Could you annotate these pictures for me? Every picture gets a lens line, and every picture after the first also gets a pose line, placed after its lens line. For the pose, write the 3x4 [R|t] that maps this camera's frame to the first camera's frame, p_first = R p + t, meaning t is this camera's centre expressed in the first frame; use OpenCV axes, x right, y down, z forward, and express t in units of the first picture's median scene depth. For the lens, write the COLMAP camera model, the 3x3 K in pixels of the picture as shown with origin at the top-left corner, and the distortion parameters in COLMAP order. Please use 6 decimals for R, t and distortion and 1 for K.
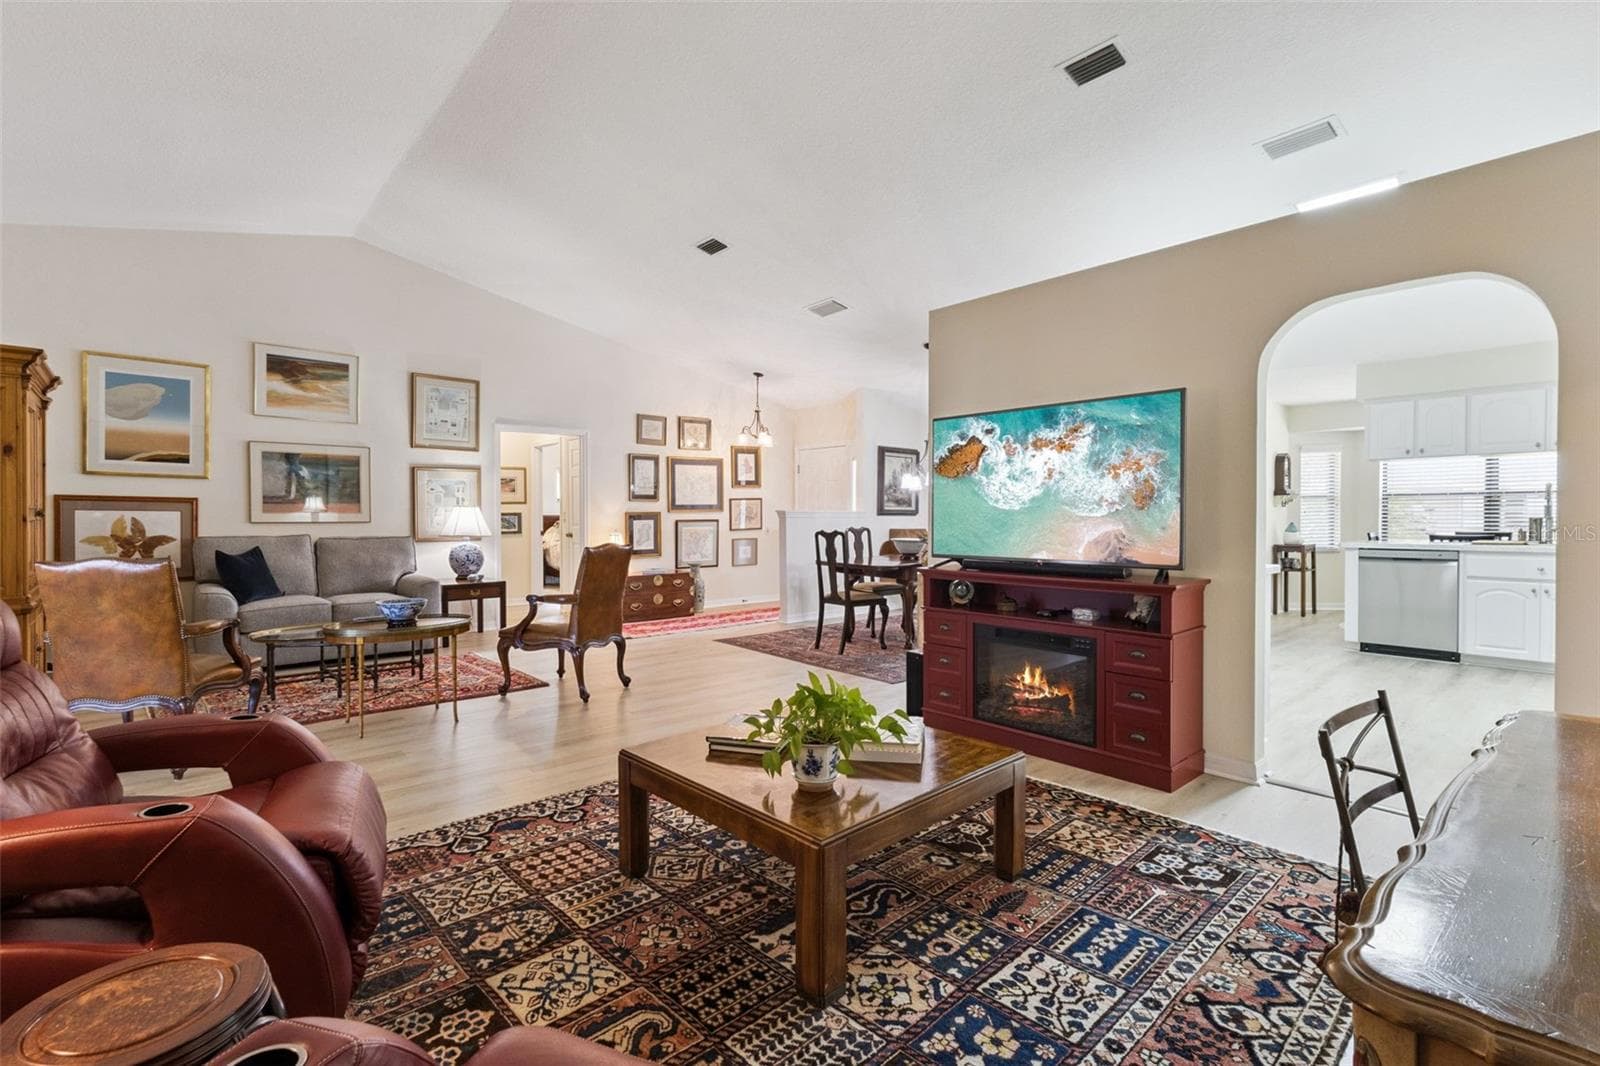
lens RADIAL K [[742.4, 0, 796.9], [0, 742.4, 517.5], [0, 0, 1]] dist [0.000402, 0.000074]
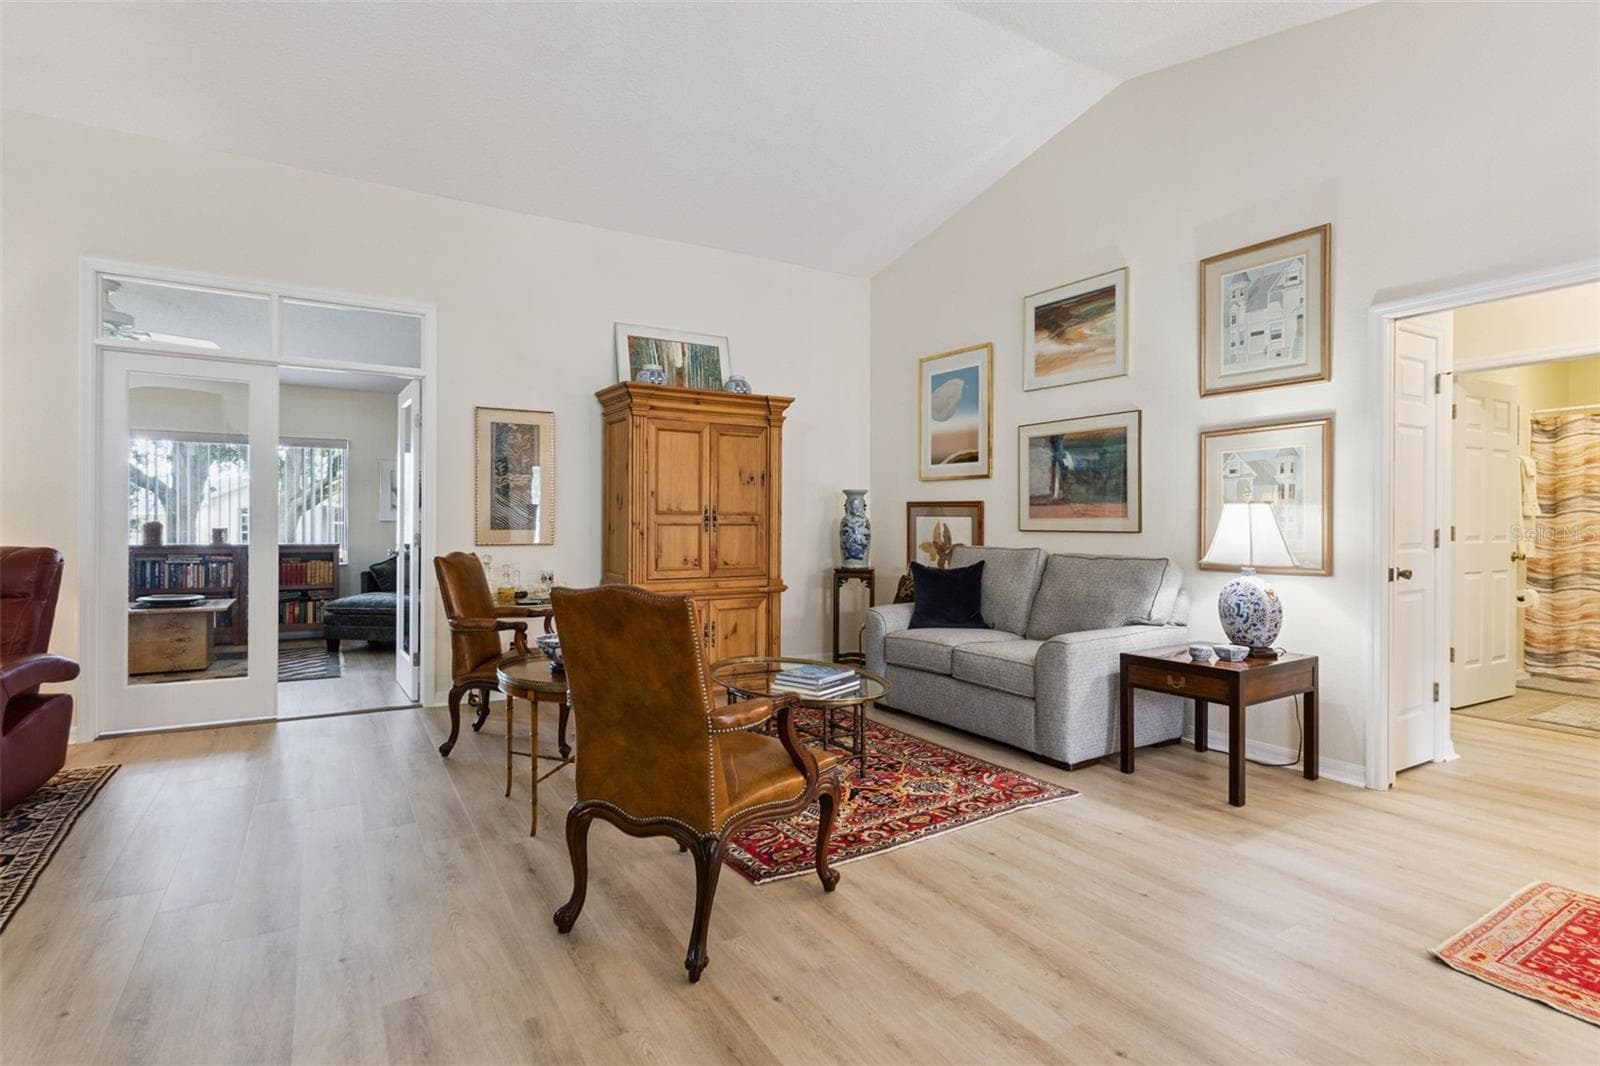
lens RADIAL K [[779.3, 0, 799.8], [0, 779.3, 521.7], [0, 0, 1]] dist [-0.000926, -0.000099]
pose [[-0.154389, -0.000402, -0.988010, 0.080680], [-0.001434, 0.999999, -0.000182, -0.001472], [0.988009, 0.001388, -0.154389, 0.667484]]
